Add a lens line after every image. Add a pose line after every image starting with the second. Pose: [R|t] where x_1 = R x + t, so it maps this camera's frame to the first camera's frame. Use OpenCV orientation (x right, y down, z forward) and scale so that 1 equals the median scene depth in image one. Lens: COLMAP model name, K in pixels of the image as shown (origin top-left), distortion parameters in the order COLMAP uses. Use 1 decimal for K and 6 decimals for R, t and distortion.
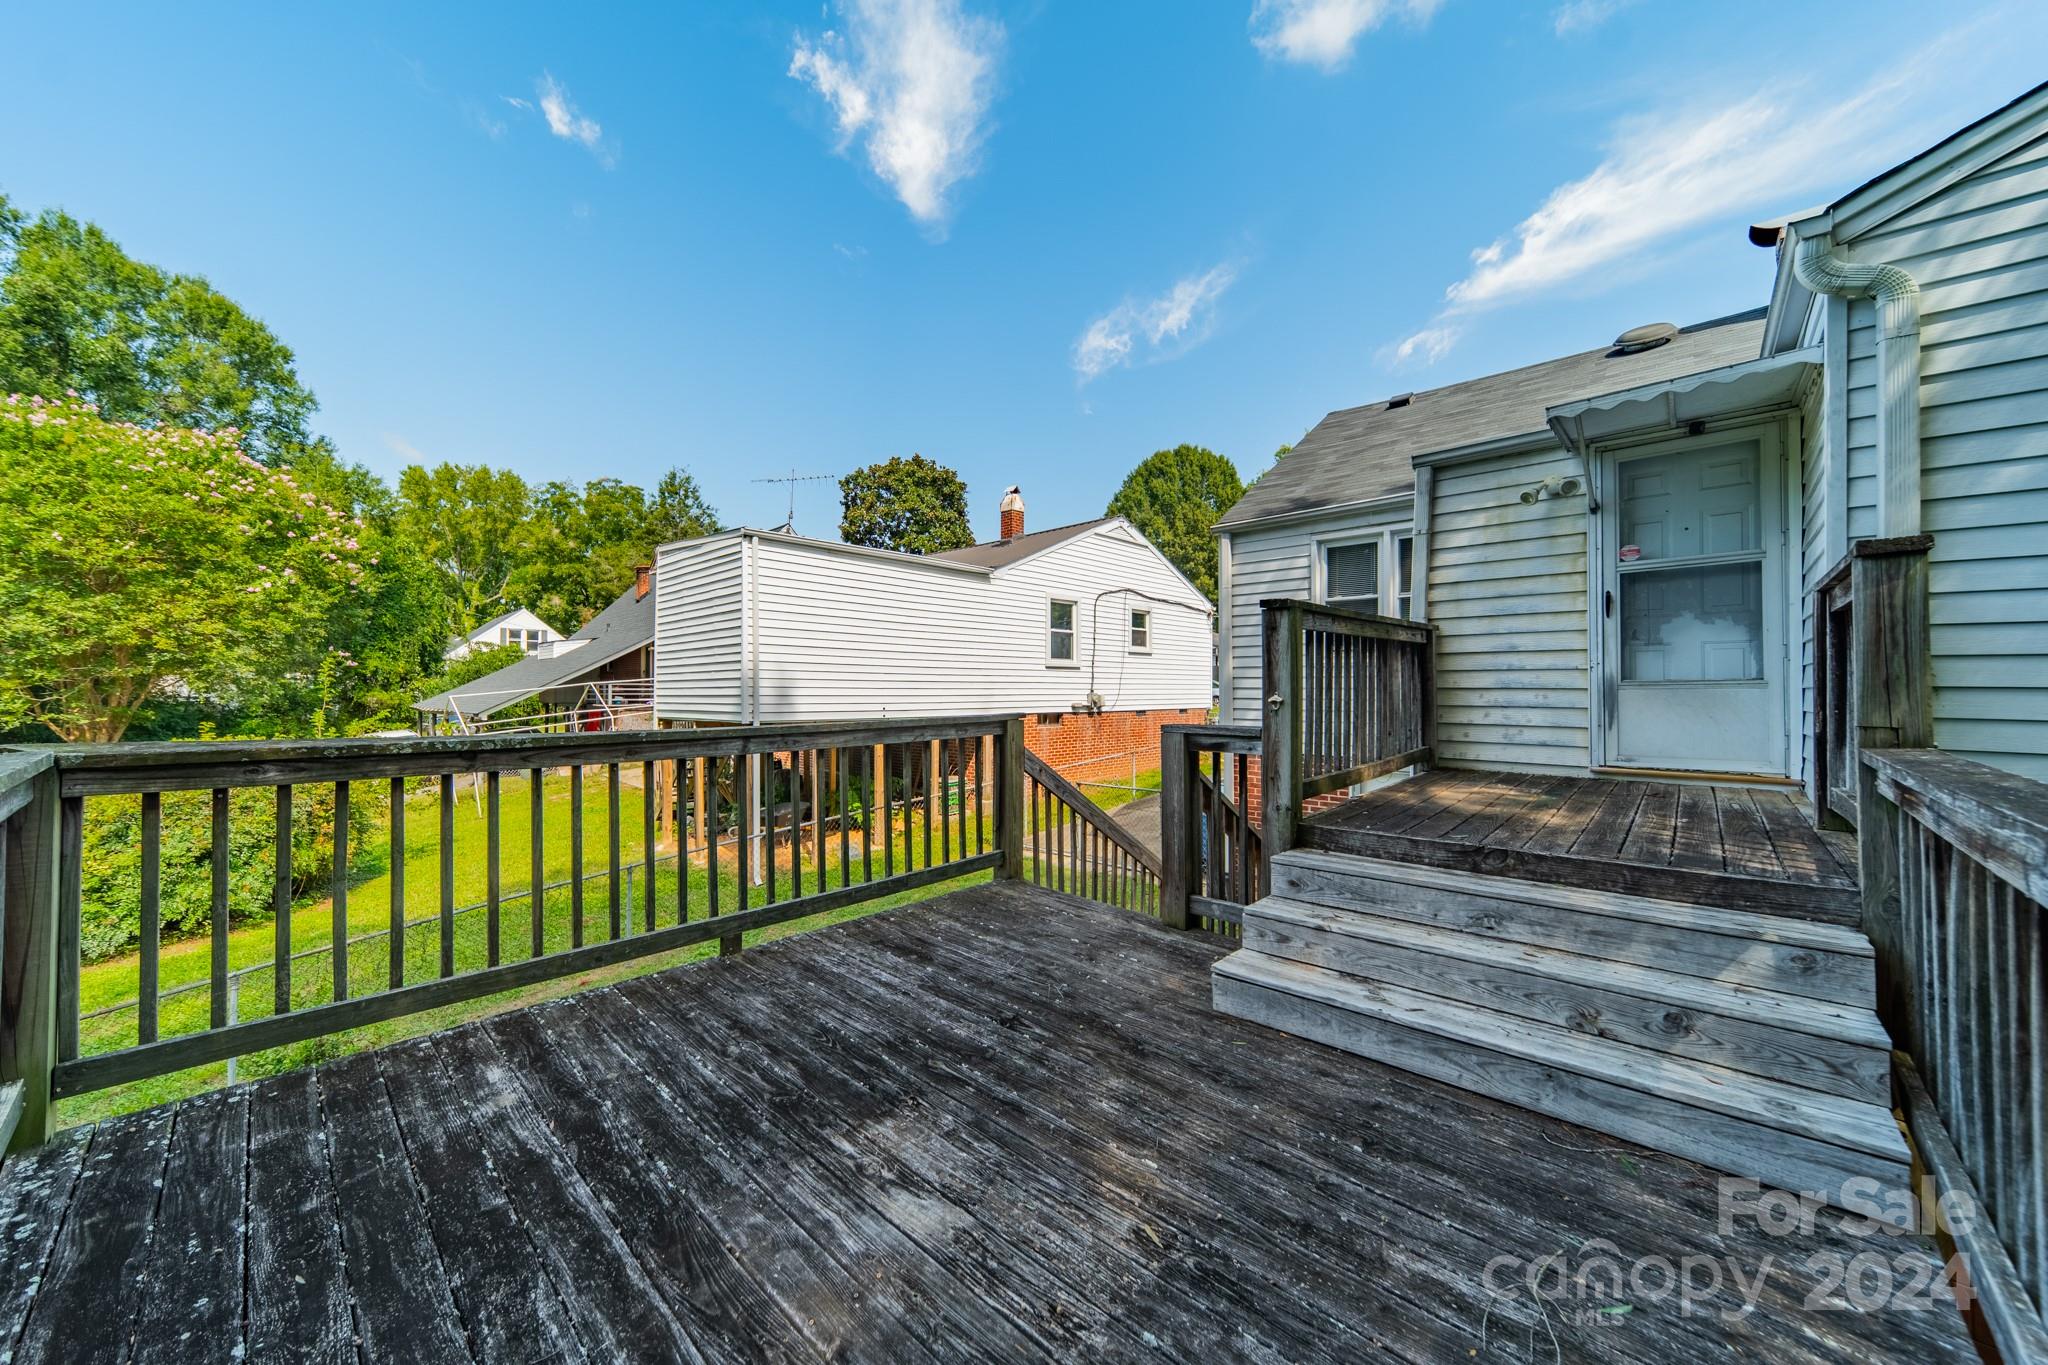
lens RADIAL K [[734.3, 0, 1031.2], [0, 734.3, 679.0], [0, 0, 1]] dist [0.008758, -0.000329]
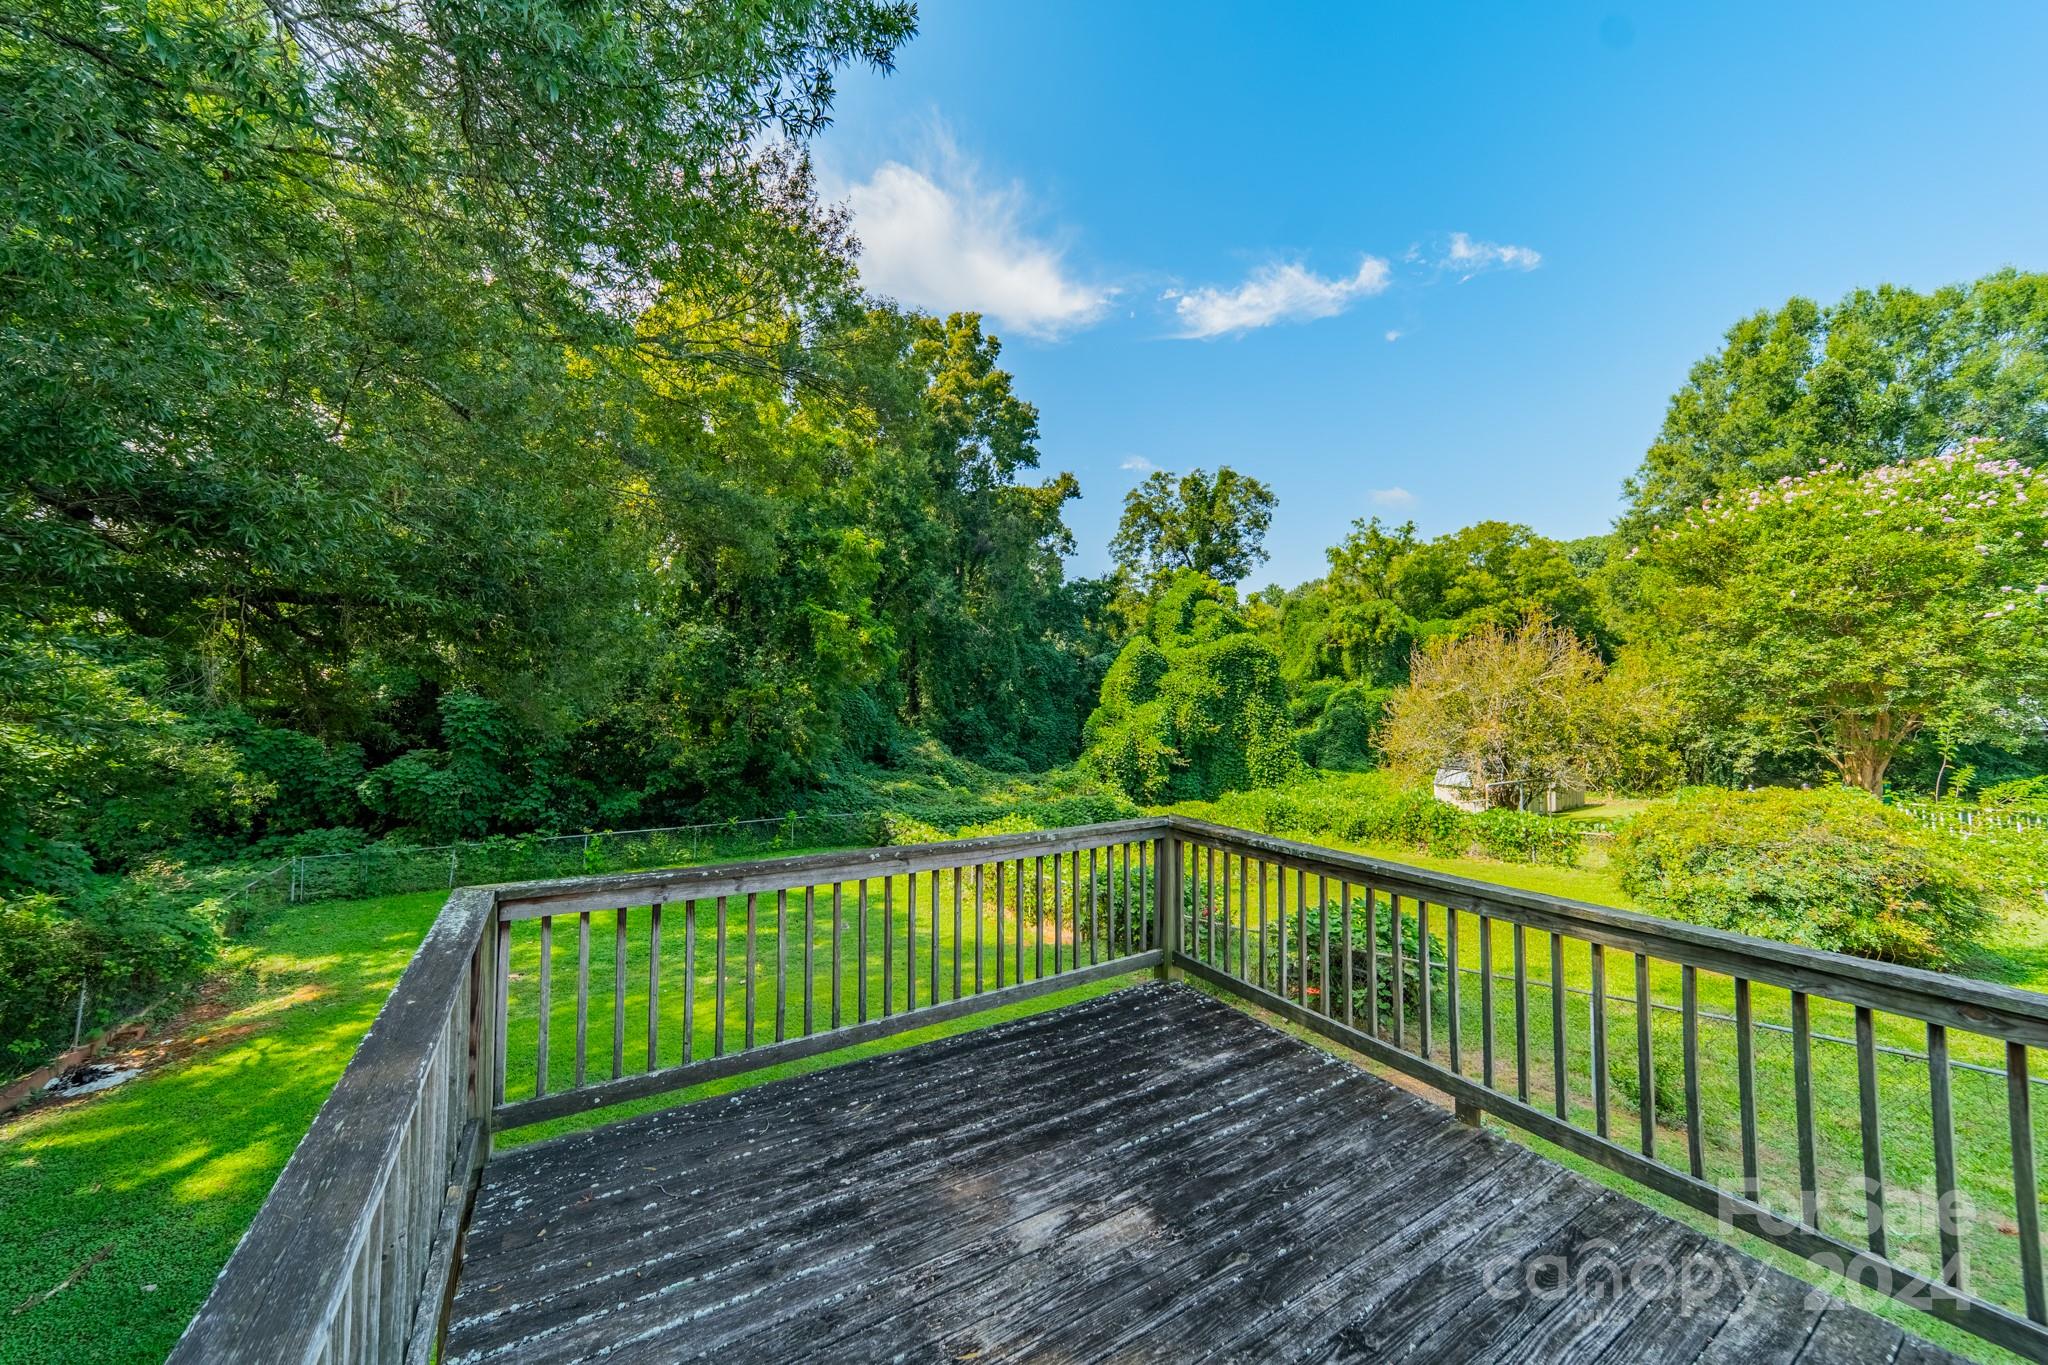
lens RADIAL K [[734.3, 0, 1031.2], [0, 734.3, 679.0], [0, 0, 1]] dist [0.008758, -0.000329]
pose [[-0.262022, -0.022764, -0.964793, 0.599673], [0.007482, 0.999644, -0.025618, -0.160496], [0.965033, -0.013932, -0.261759, 0.628035]]
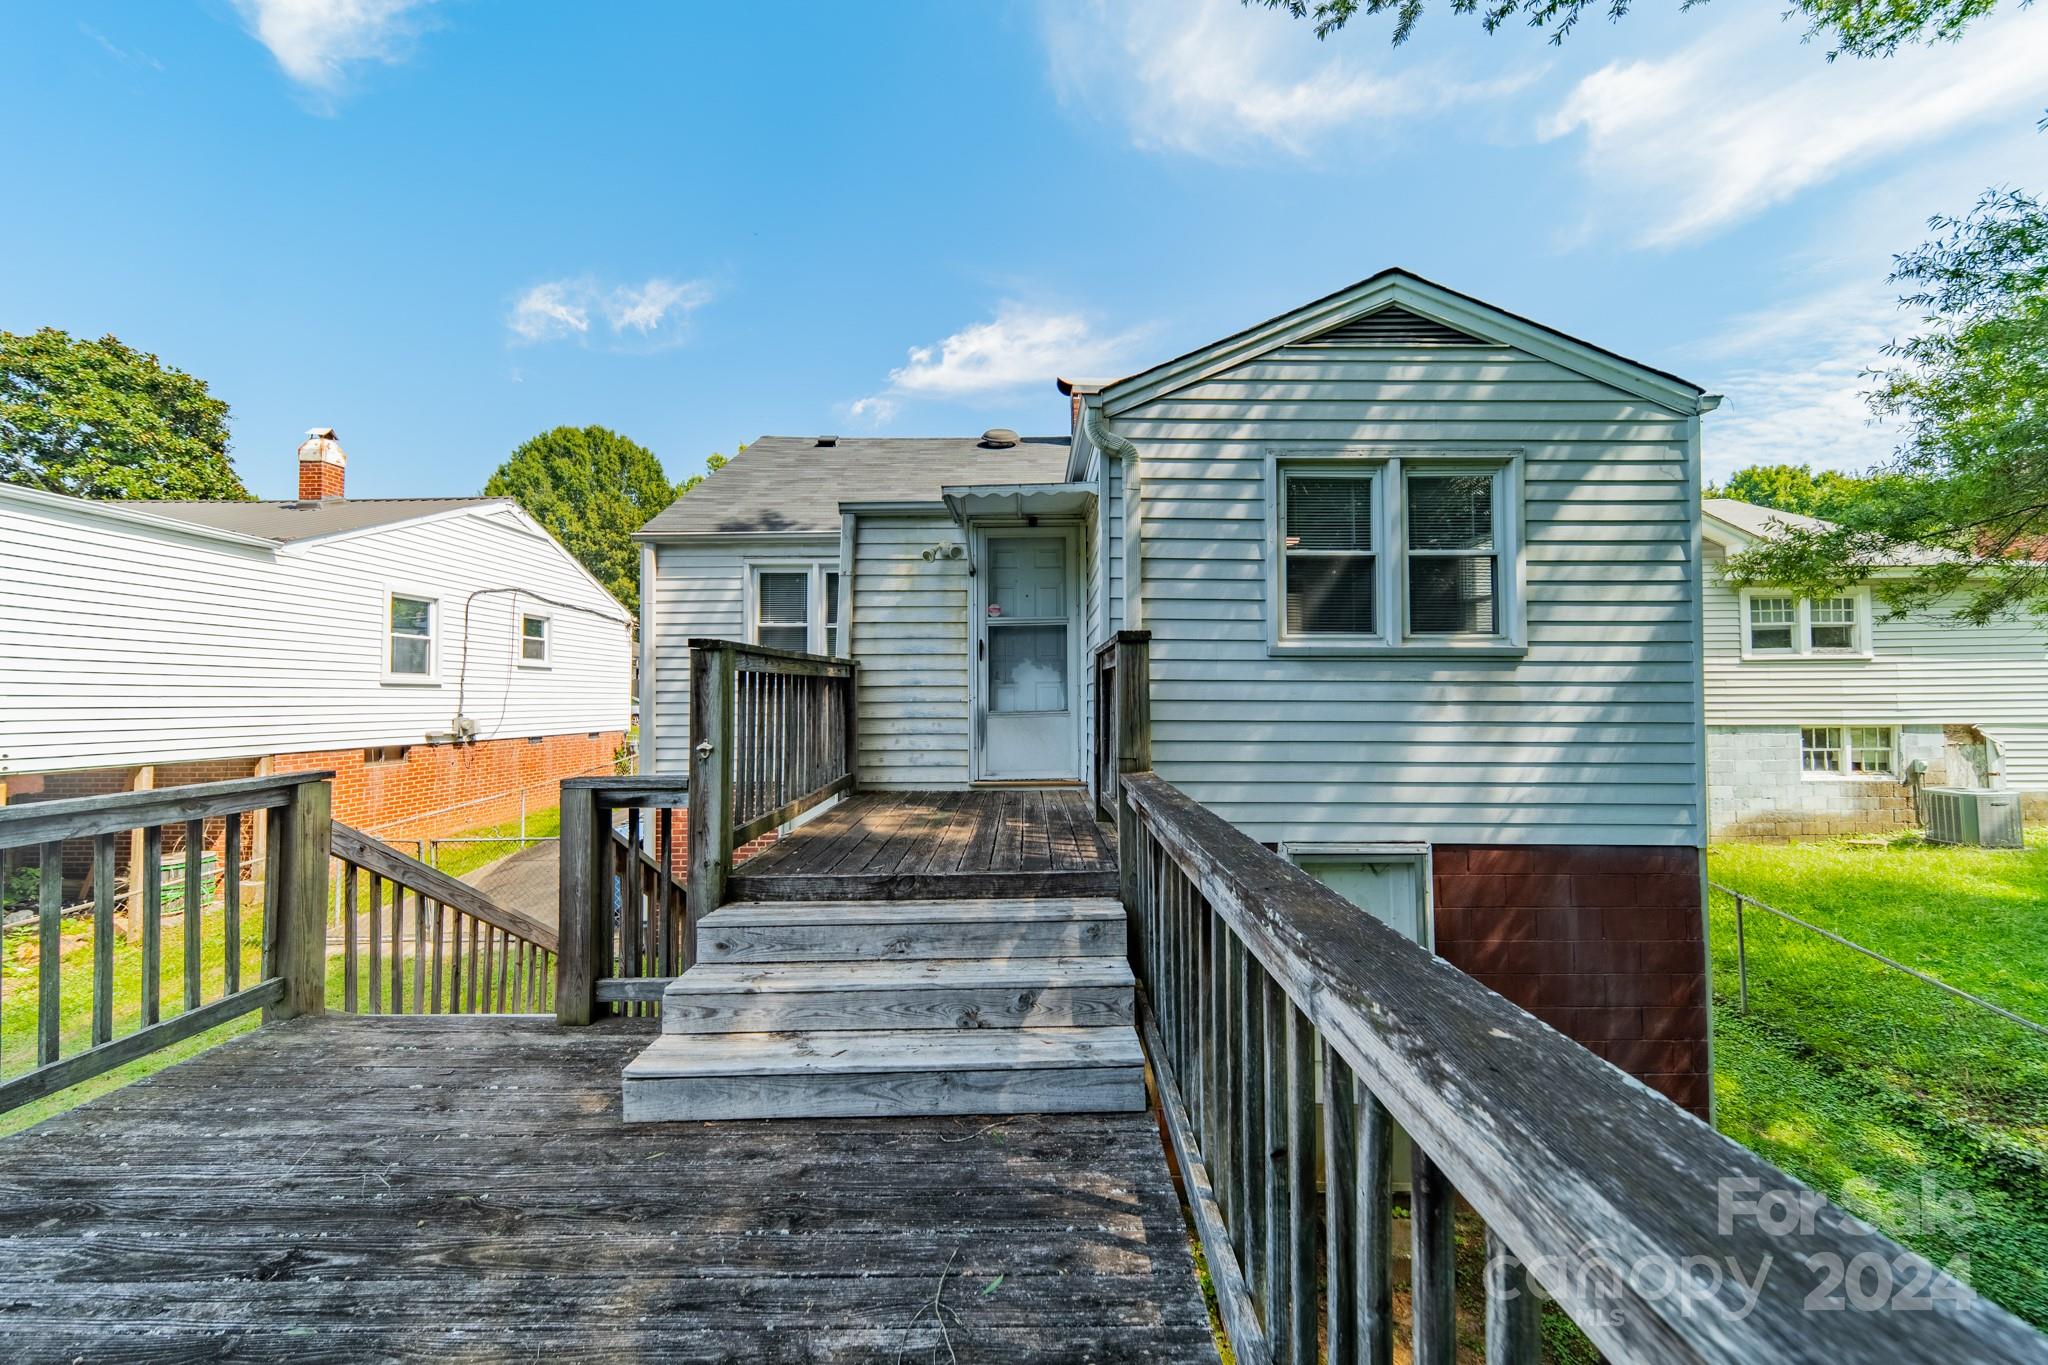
lens RADIAL K [[734.3, 0, 1031.2], [0, 734.3, 679.0], [0, 0, 1]] dist [0.008758, -0.000329]
pose [[0.739251, 0.014687, 0.673270, 0.008507], [-0.004131, 0.999842, -0.017275, -0.039461], [-0.673418, 0.009989, 0.739195, 0.028512]]
